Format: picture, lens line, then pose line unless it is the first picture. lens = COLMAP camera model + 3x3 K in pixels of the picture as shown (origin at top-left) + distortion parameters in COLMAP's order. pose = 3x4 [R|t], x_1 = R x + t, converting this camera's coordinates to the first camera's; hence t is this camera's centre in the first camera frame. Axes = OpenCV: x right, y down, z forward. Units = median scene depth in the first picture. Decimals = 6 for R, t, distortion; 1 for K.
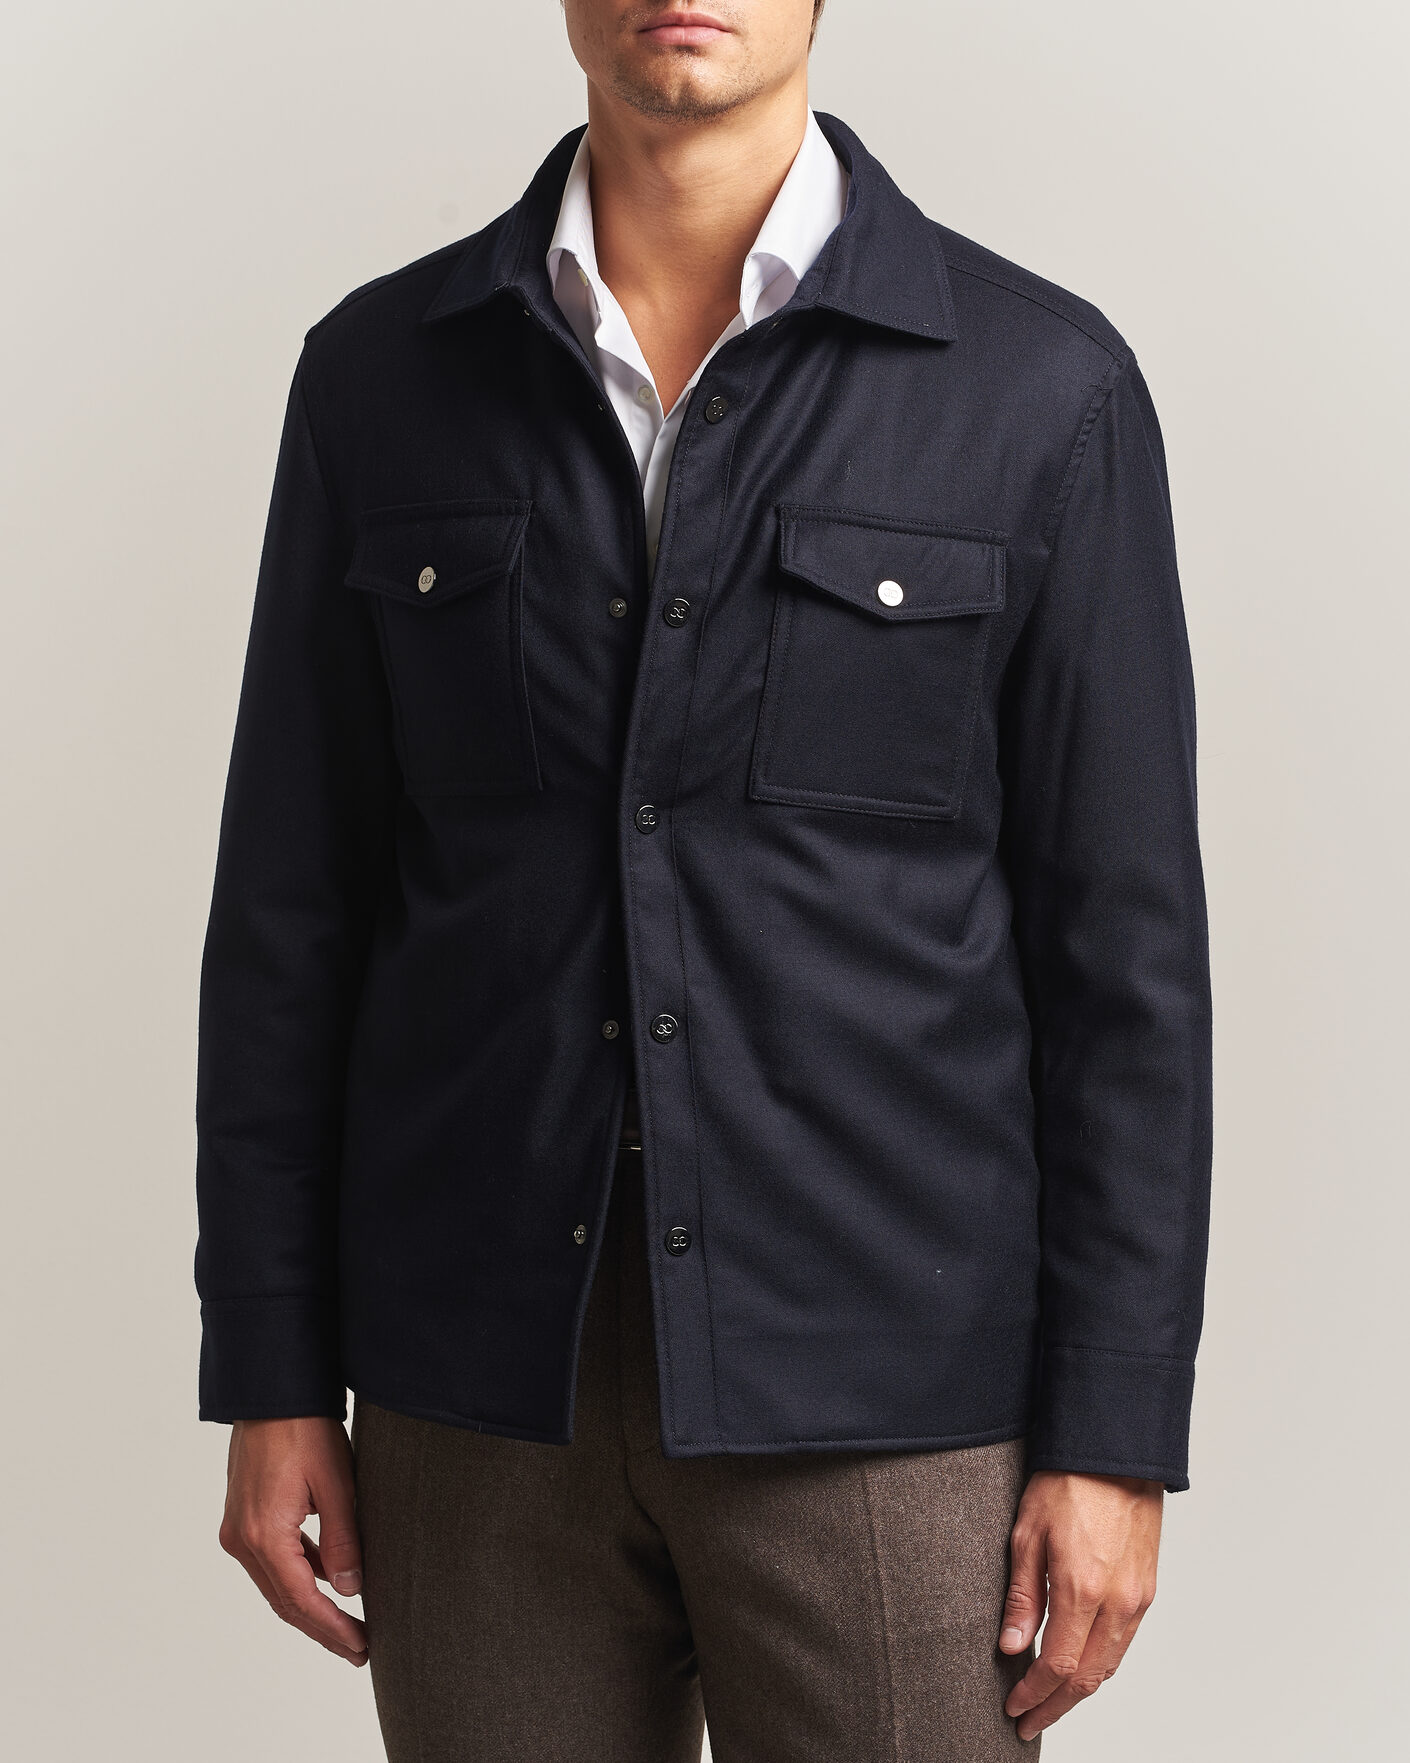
lens RADIAL K [[4812.4, 0, 705.0], [0, 4812.4, 881.5], [0, 0, 1]] dist [-0.112260, -1.314826]
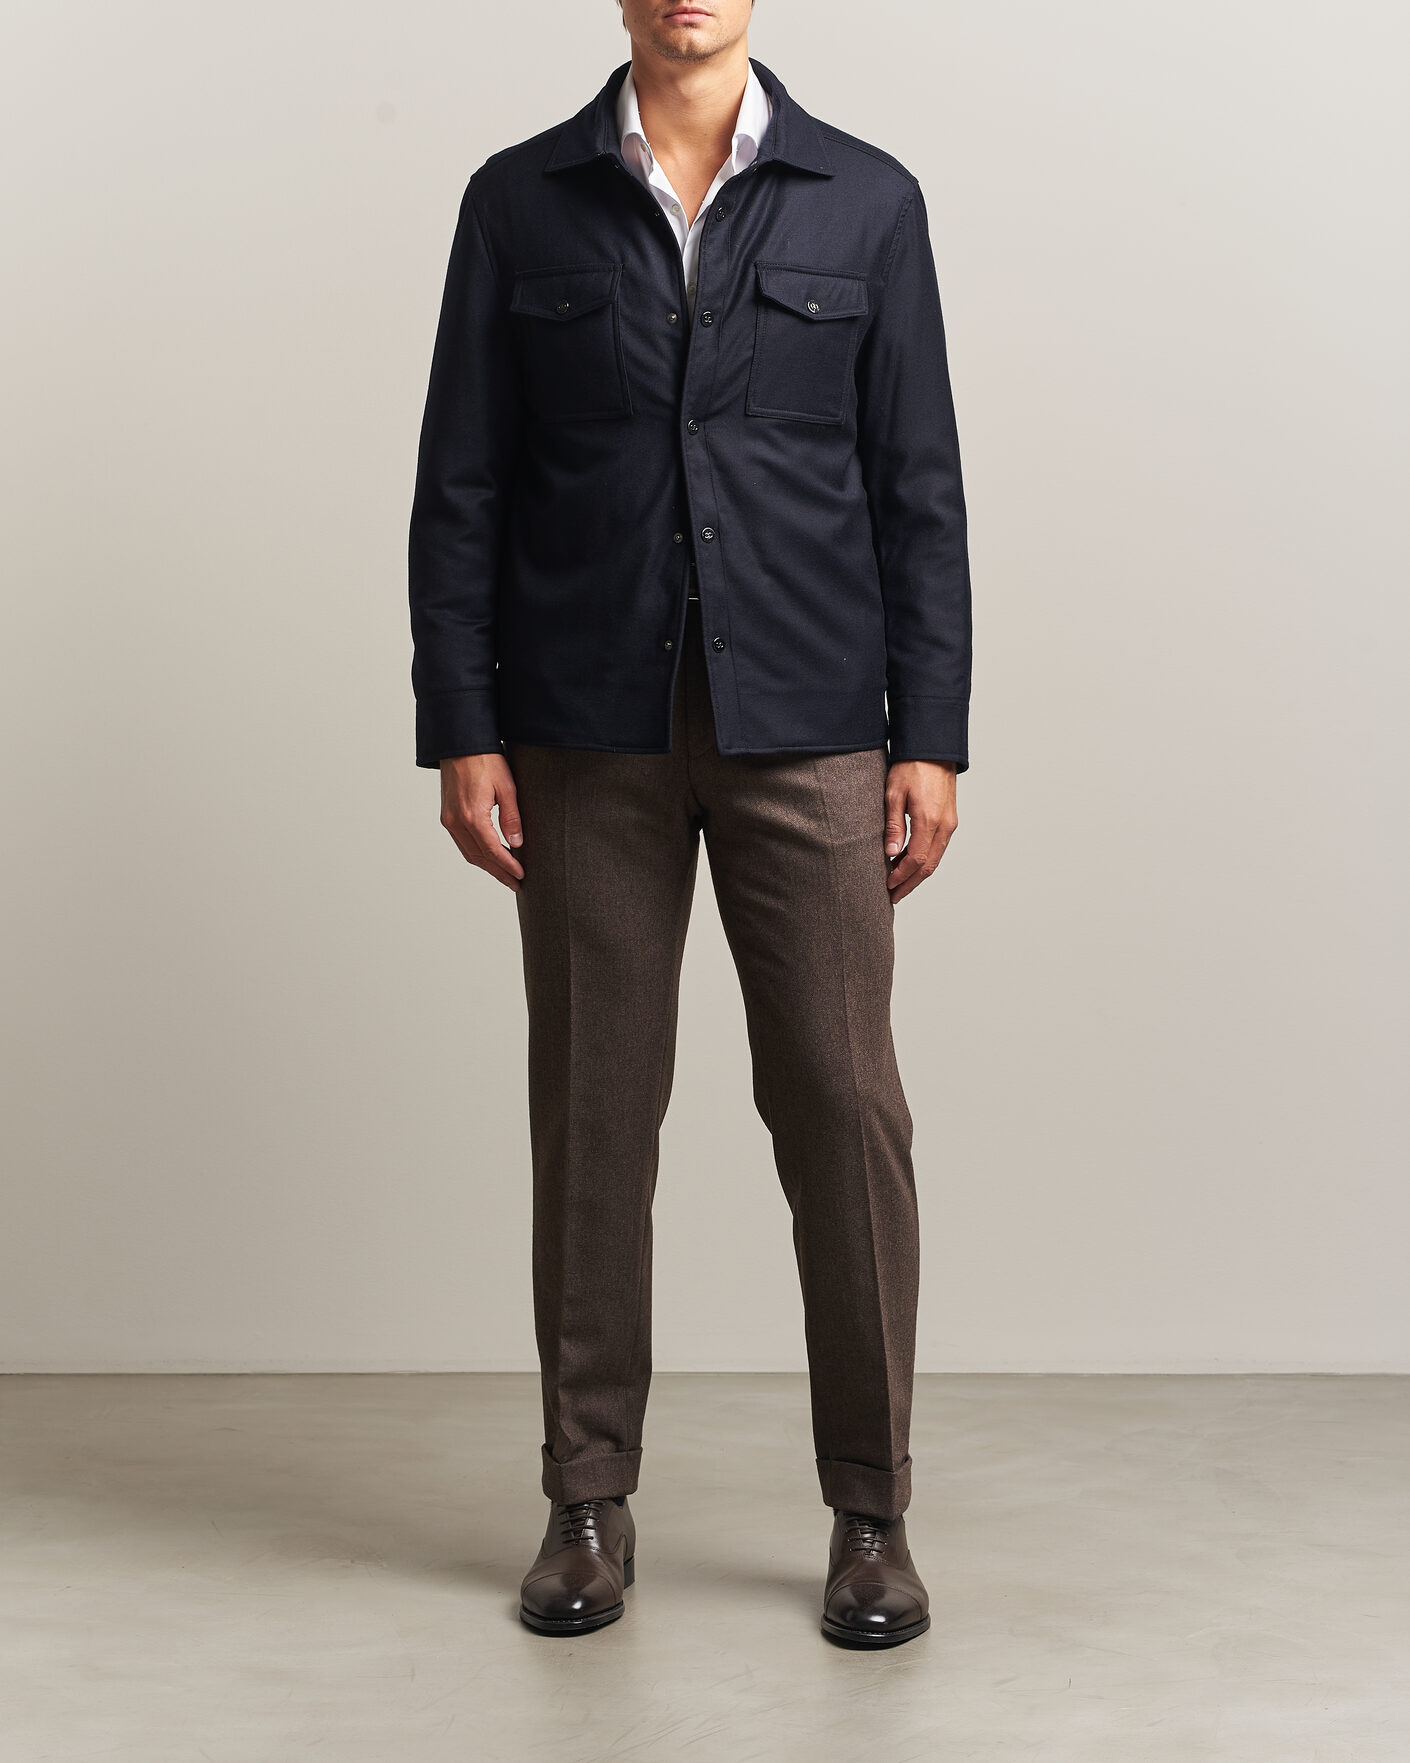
lens RADIAL K [[4812.4, 0, 705.0], [0, 4812.4, 881.5], [0, 0, 1]] dist [-0.112260, -1.314826]
pose [[0.981909, -0.050866, 0.182395, -0.366393], [0.042685, 0.997911, 0.048501, 0.075182], [-0.184481, -0.039838, 0.982028, -0.896549]]
